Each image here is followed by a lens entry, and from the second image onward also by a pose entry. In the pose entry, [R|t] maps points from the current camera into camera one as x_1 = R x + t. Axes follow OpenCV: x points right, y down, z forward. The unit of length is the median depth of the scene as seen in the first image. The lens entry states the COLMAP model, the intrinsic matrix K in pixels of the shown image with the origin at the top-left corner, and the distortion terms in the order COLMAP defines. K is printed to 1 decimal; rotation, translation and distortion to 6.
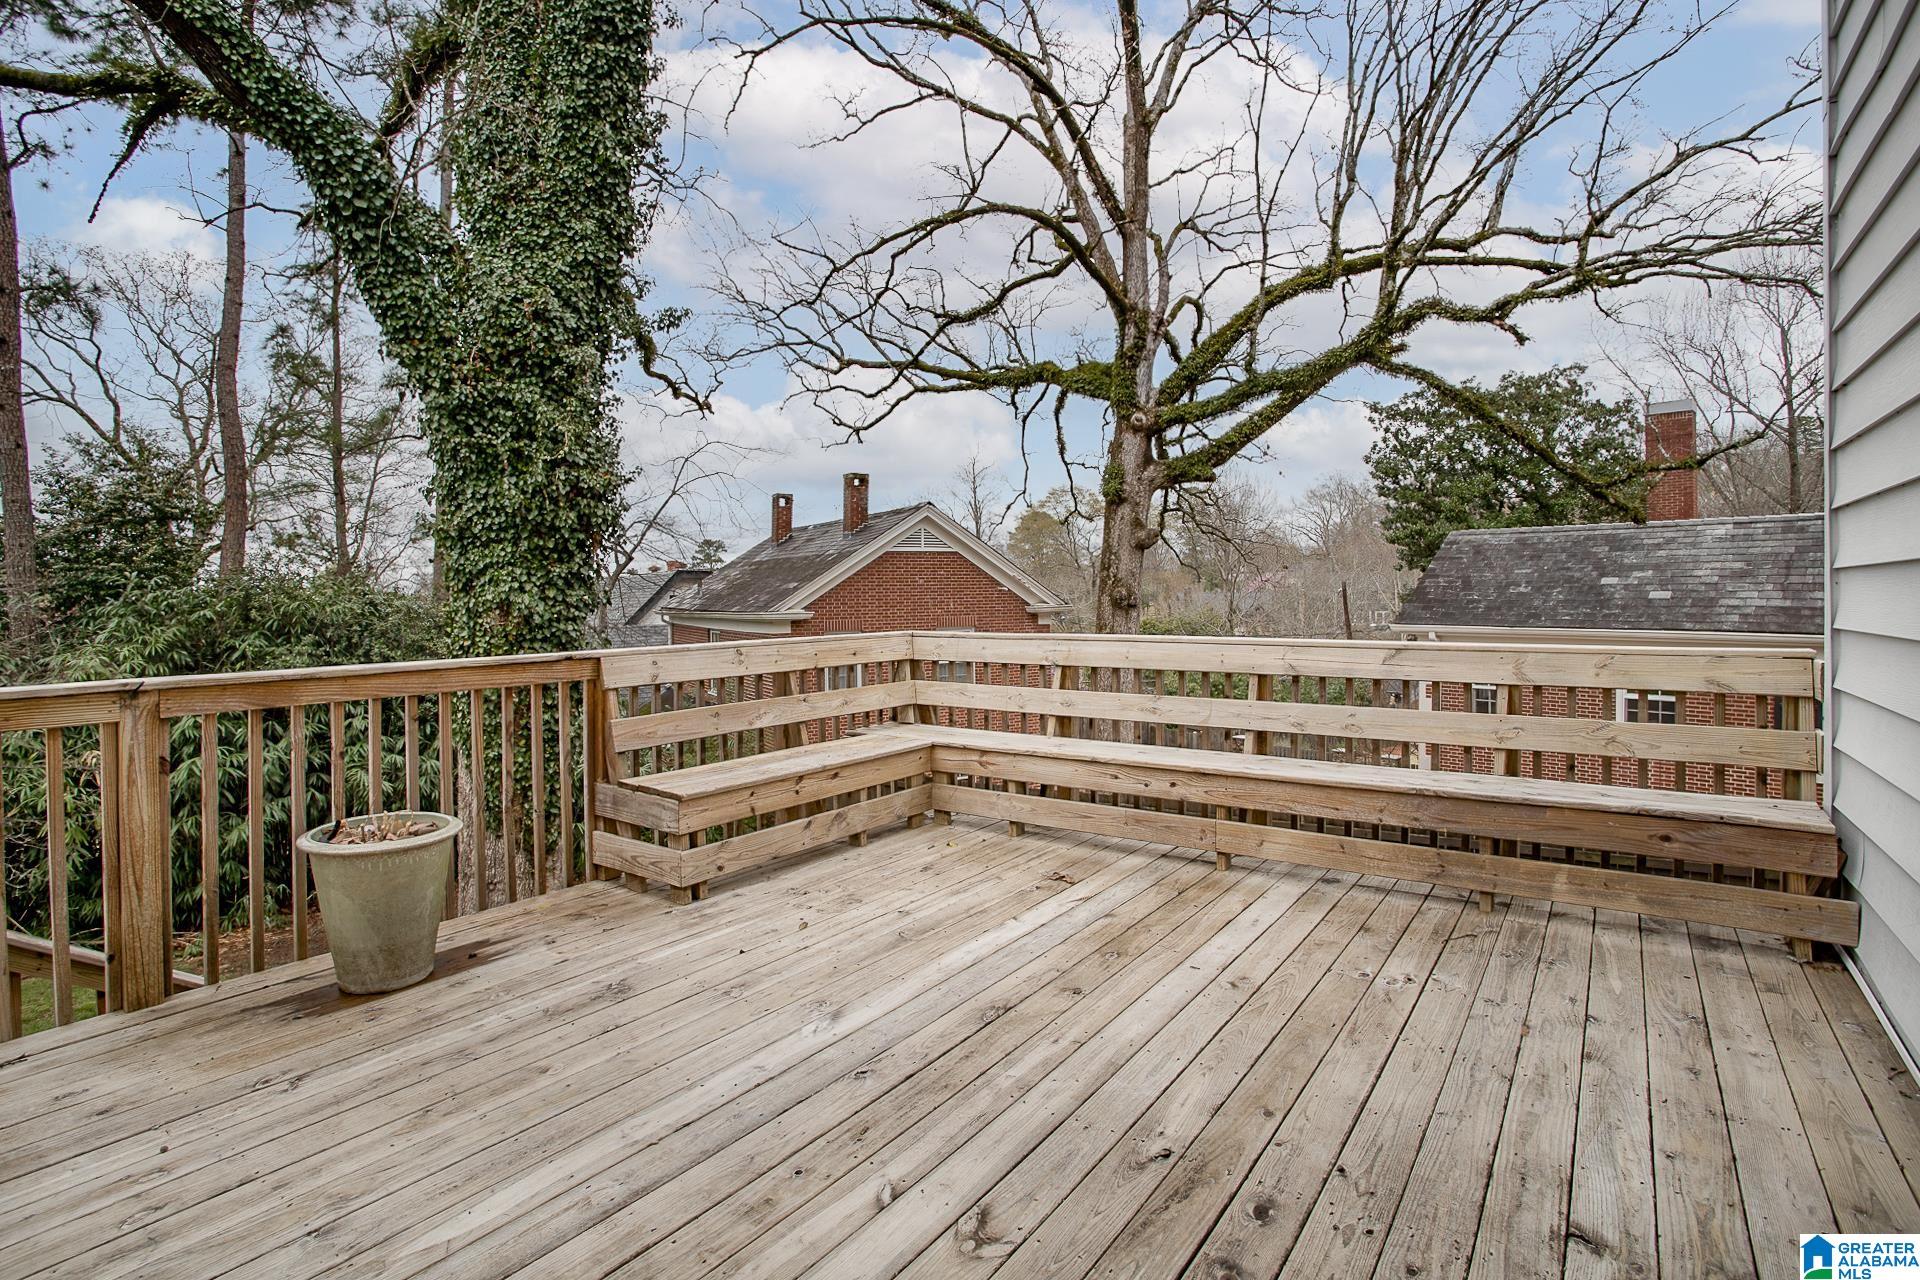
lens RADIAL K [[938.9, 0, 961.7], [0, 938.9, 614.5], [0, 0, 1]] dist [-0.079211, 0.029535]
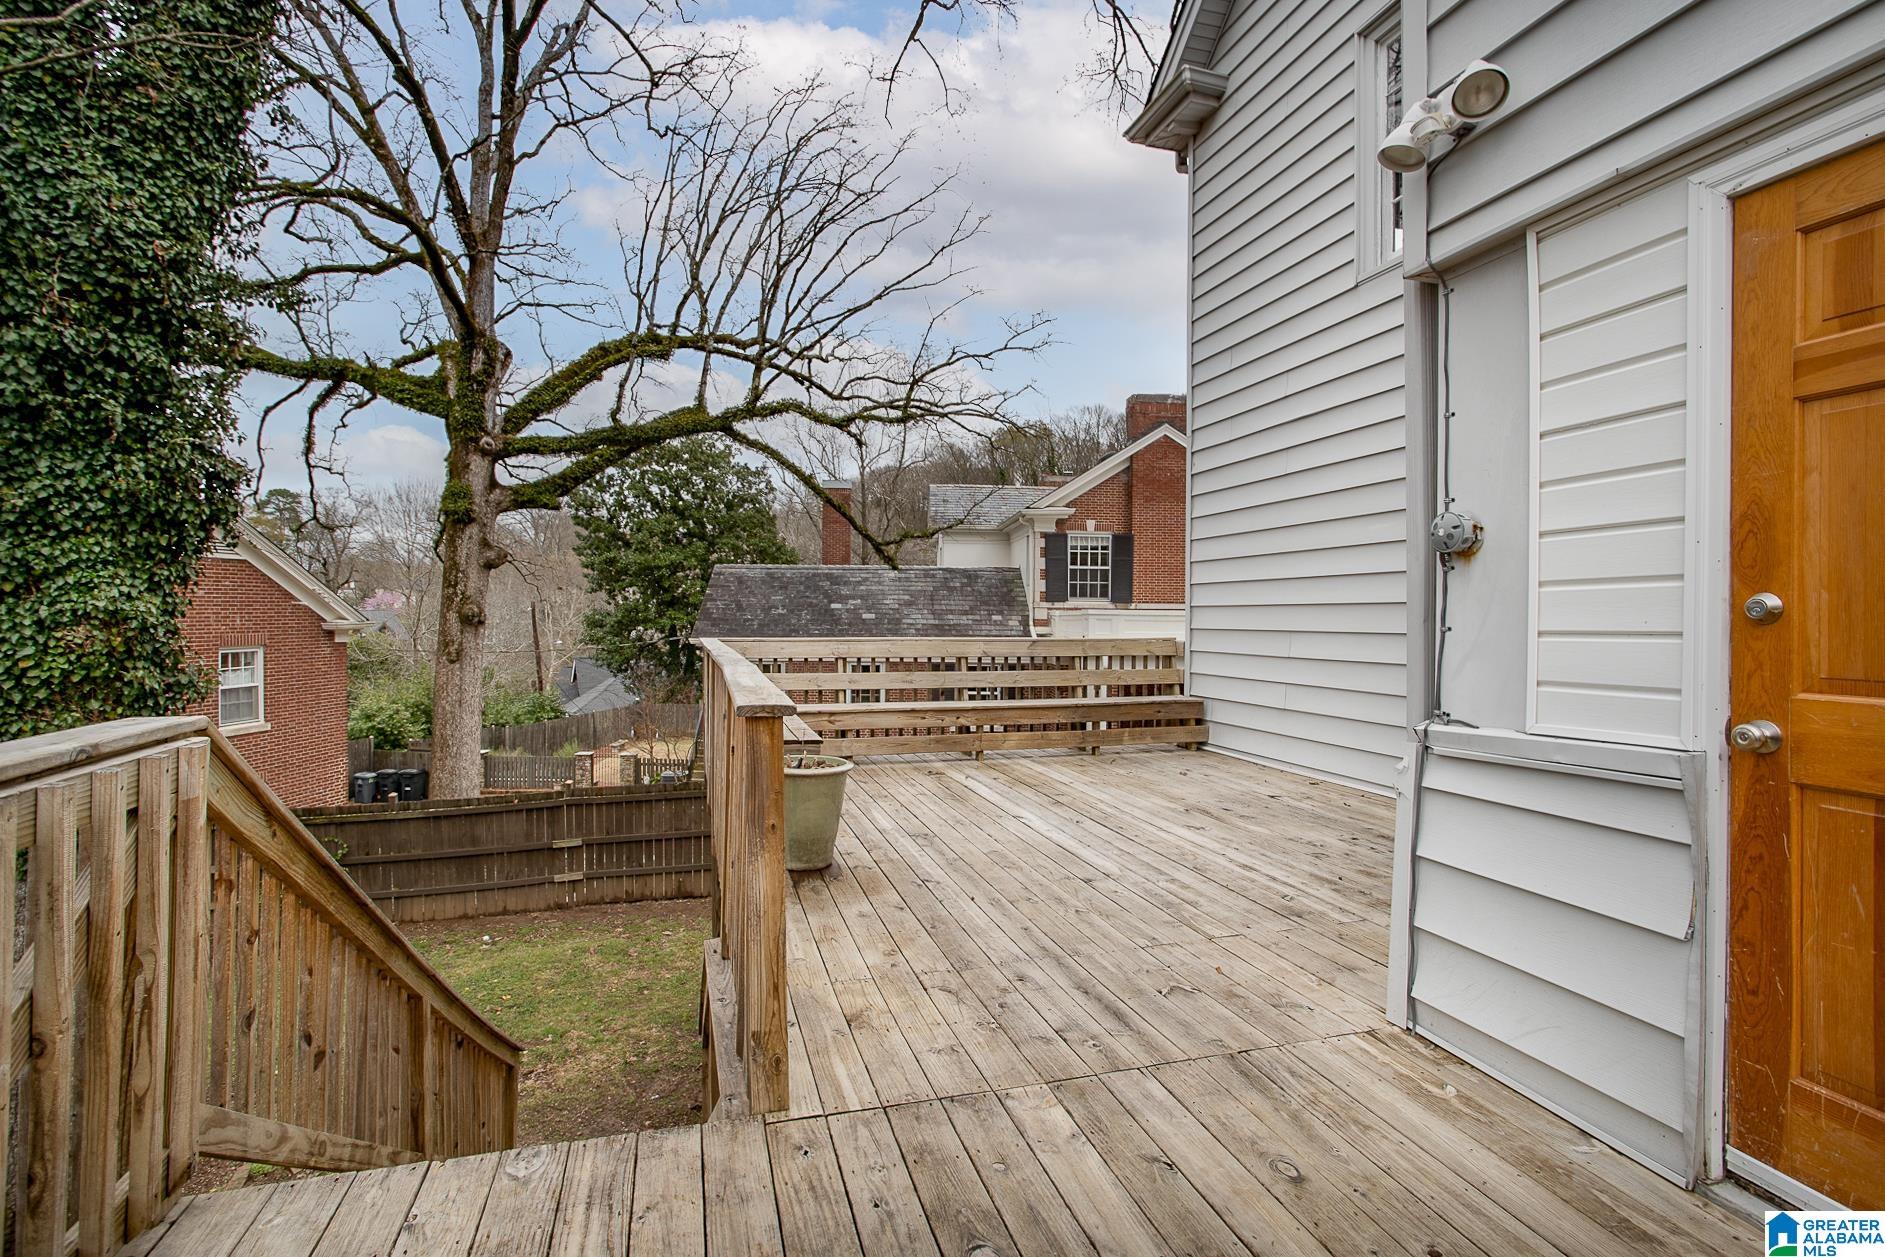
lens RADIAL K [[905.5, 0, 949.0], [0, 905.5, 612.9], [0, 0, 1]] dist [-0.045188, 0.025446]
pose [[0.619517, 0.011929, 0.784893, -0.273303], [0.006999, 0.999761, -0.020719, 0.004057], [-0.784952, 0.018329, 0.619285, -0.017610]]
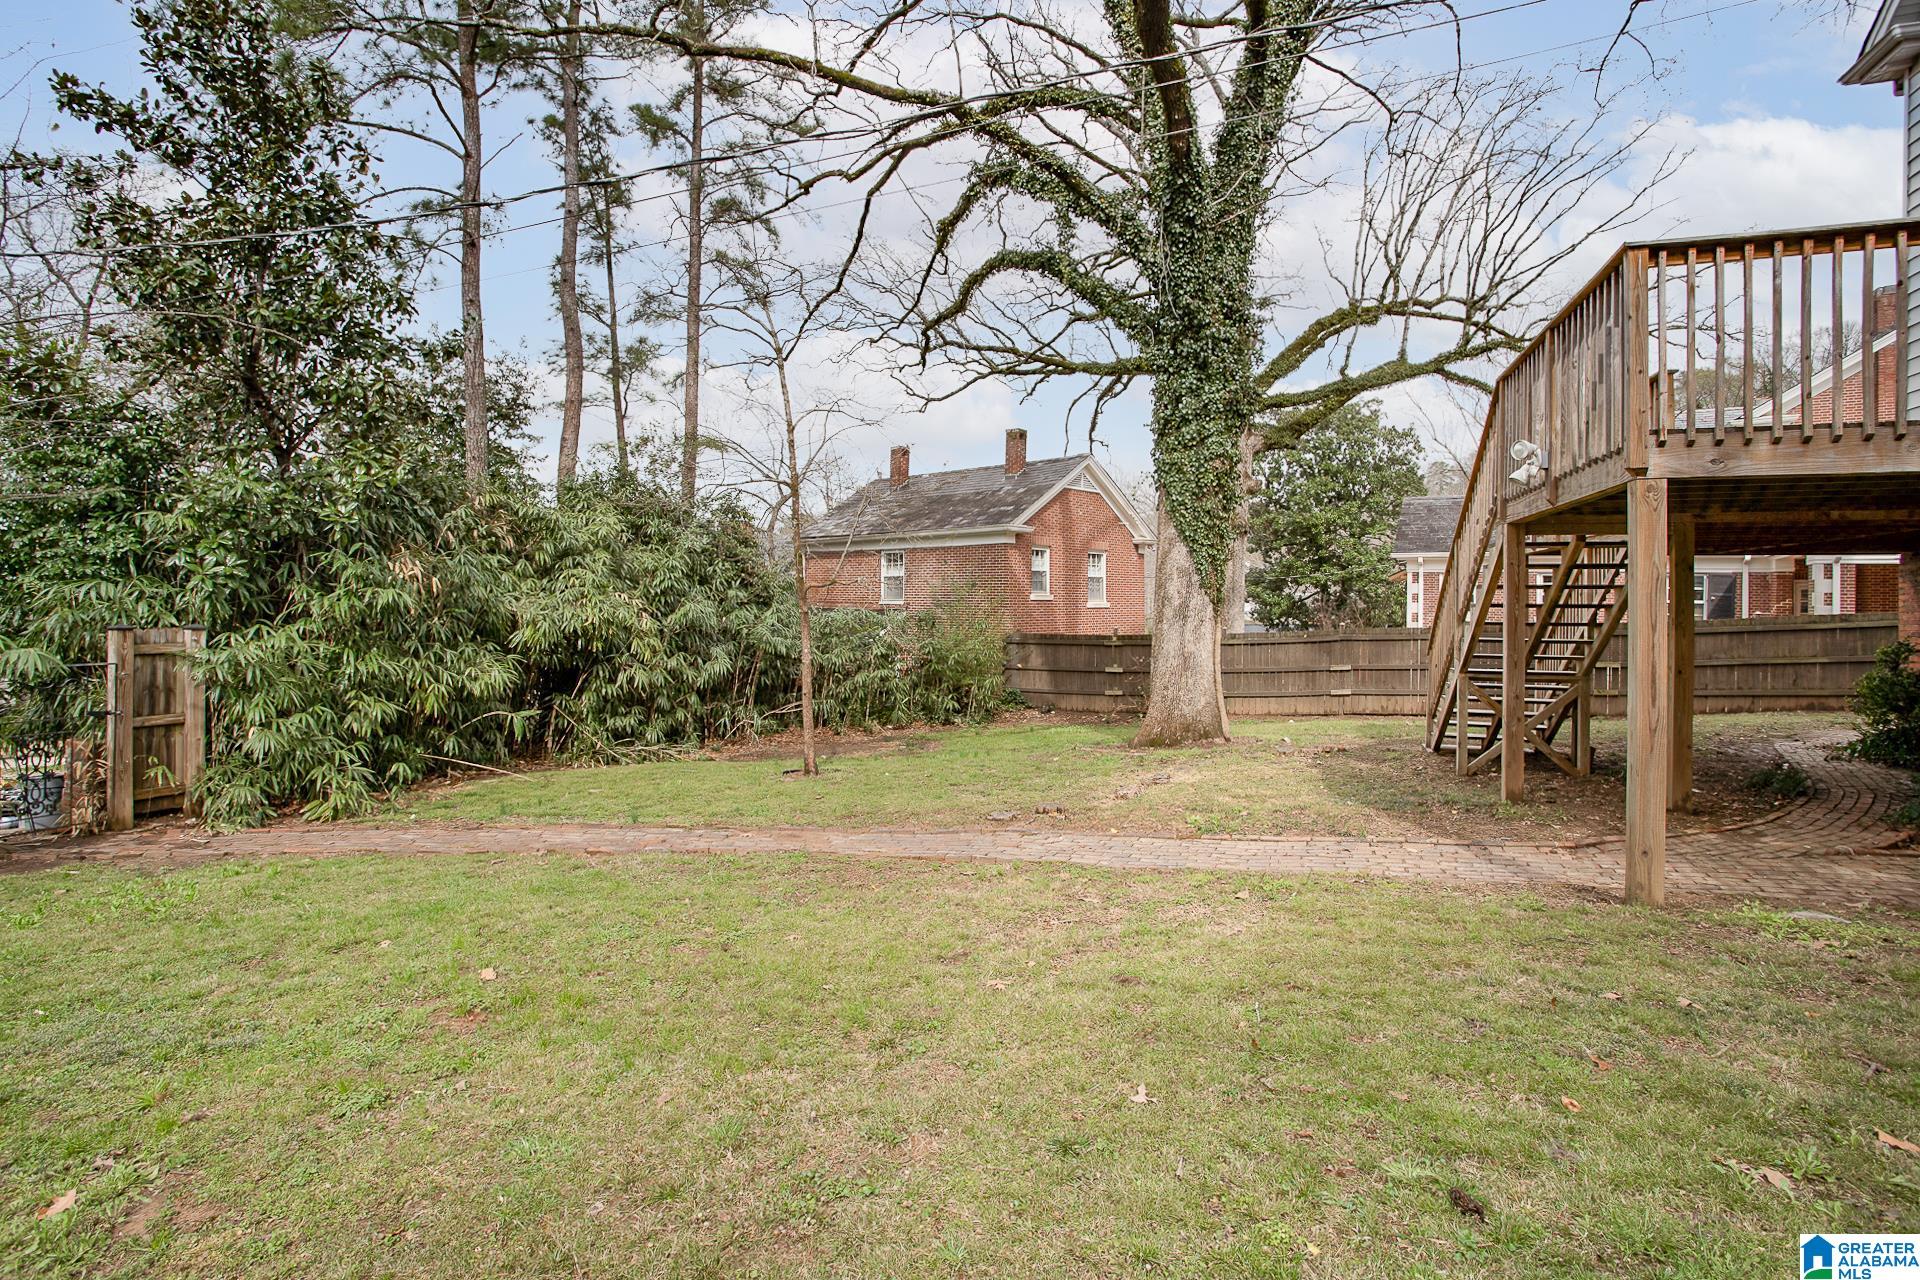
lens RADIAL K [[949.8, 0, 963.0], [0, 949.8, 595.3], [0, 0, 1]] dist [-0.095089, 0.041627]
pose [[0.959306, 0.021535, 0.281547, -0.616565], [-0.012999, 0.999398, -0.032152, 0.133650], [-0.282070, 0.027183, 0.959009, -0.232404]]
